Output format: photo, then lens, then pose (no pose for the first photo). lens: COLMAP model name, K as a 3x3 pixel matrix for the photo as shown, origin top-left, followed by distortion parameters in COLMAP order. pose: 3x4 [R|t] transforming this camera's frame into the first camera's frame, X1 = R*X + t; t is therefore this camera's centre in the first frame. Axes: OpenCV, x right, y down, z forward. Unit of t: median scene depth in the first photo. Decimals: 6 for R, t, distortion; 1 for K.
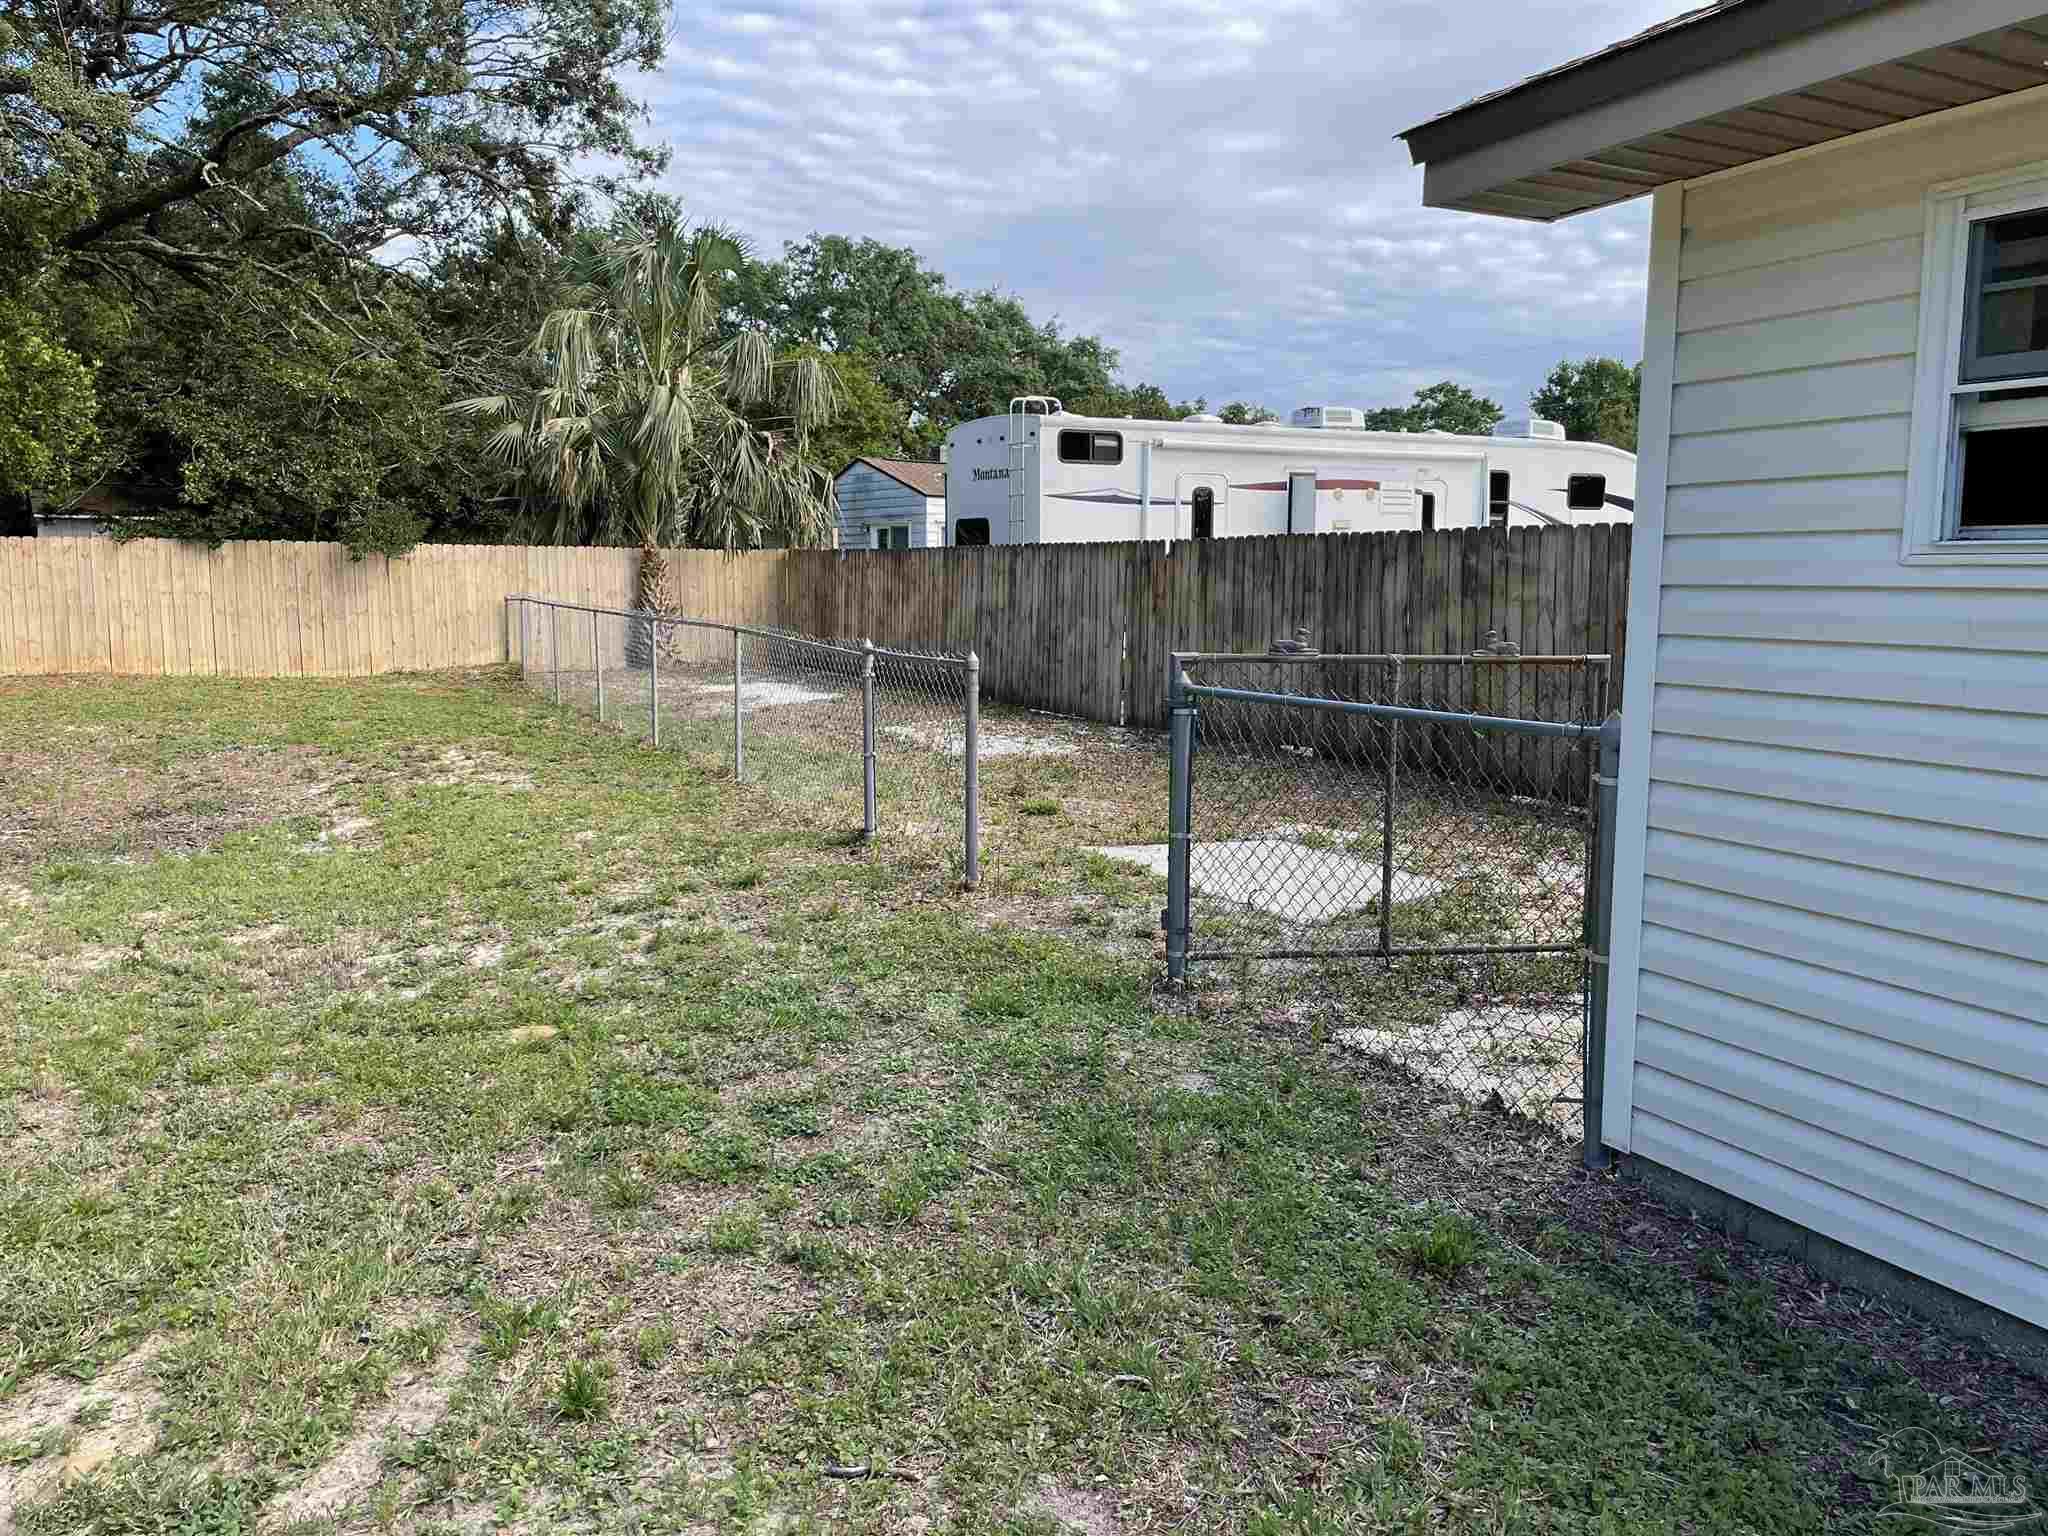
lens RADIAL K [[1540.0, 0, 1024.0], [0, 1540.0, 768.0], [0, 0, 1]] dist [0.009223, 0.002598]
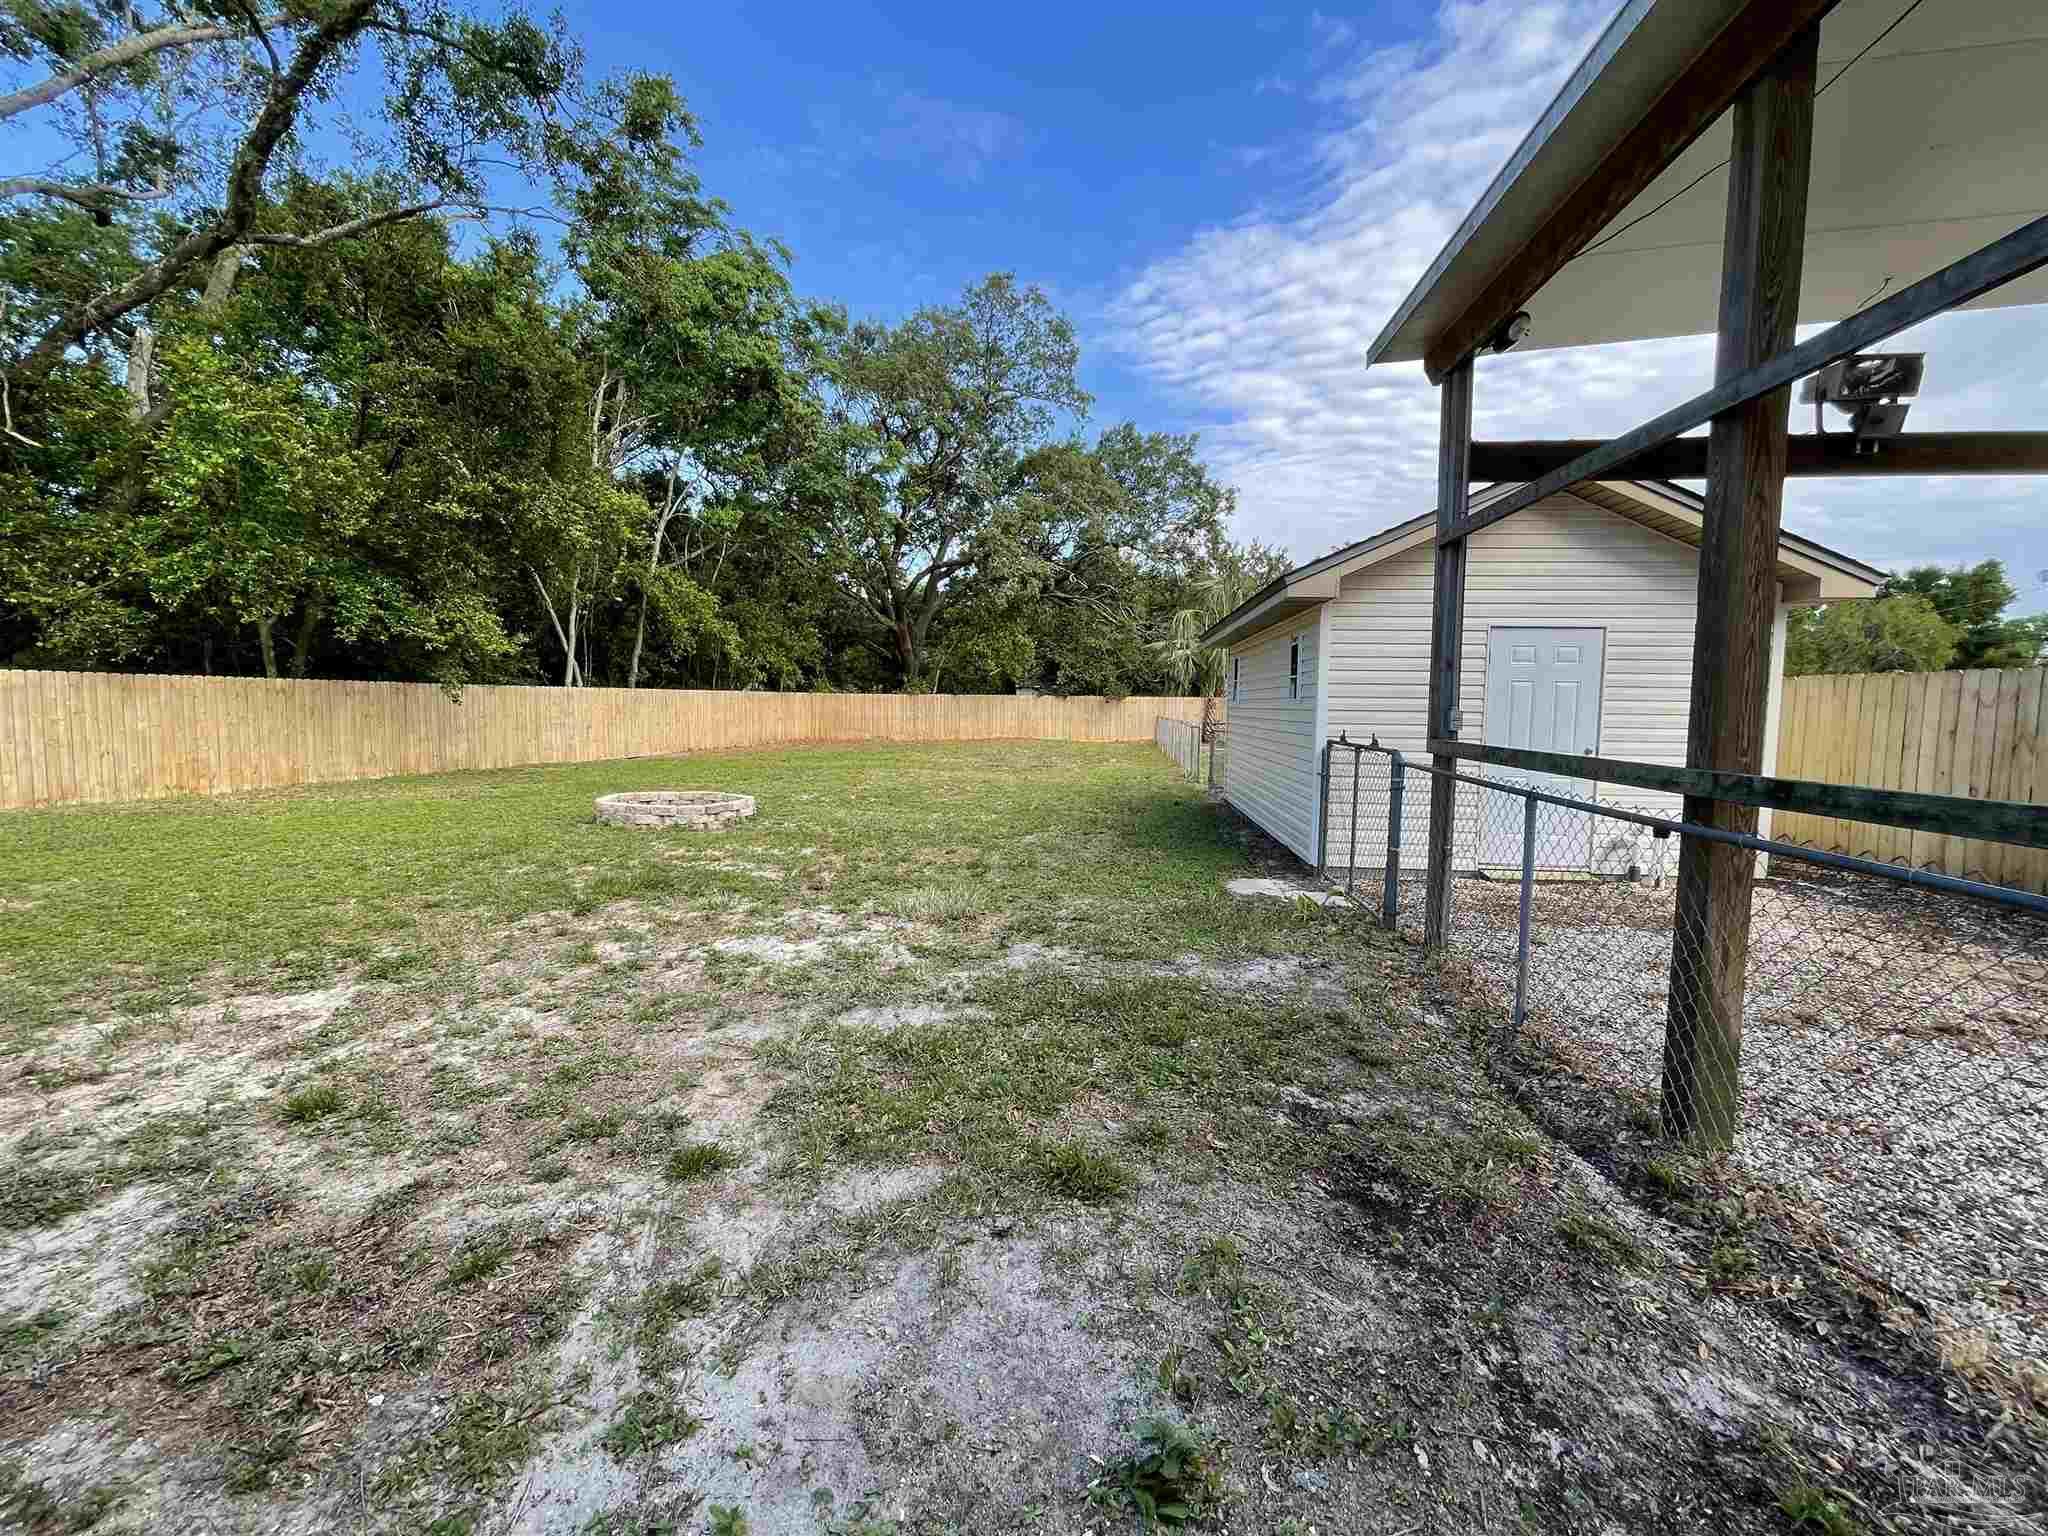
lens RADIAL K [[839.6, 0, 1024.0], [0, 839.6, 768.0], [0, 0, 1]] dist [-0.001690, 0.000381]
pose [[0.856247, 0.049327, -0.514207, 0.250570], [-0.077150, 0.996477, -0.032878, 0.053432], [0.510773, 0.067823, 0.857036, -0.428222]]
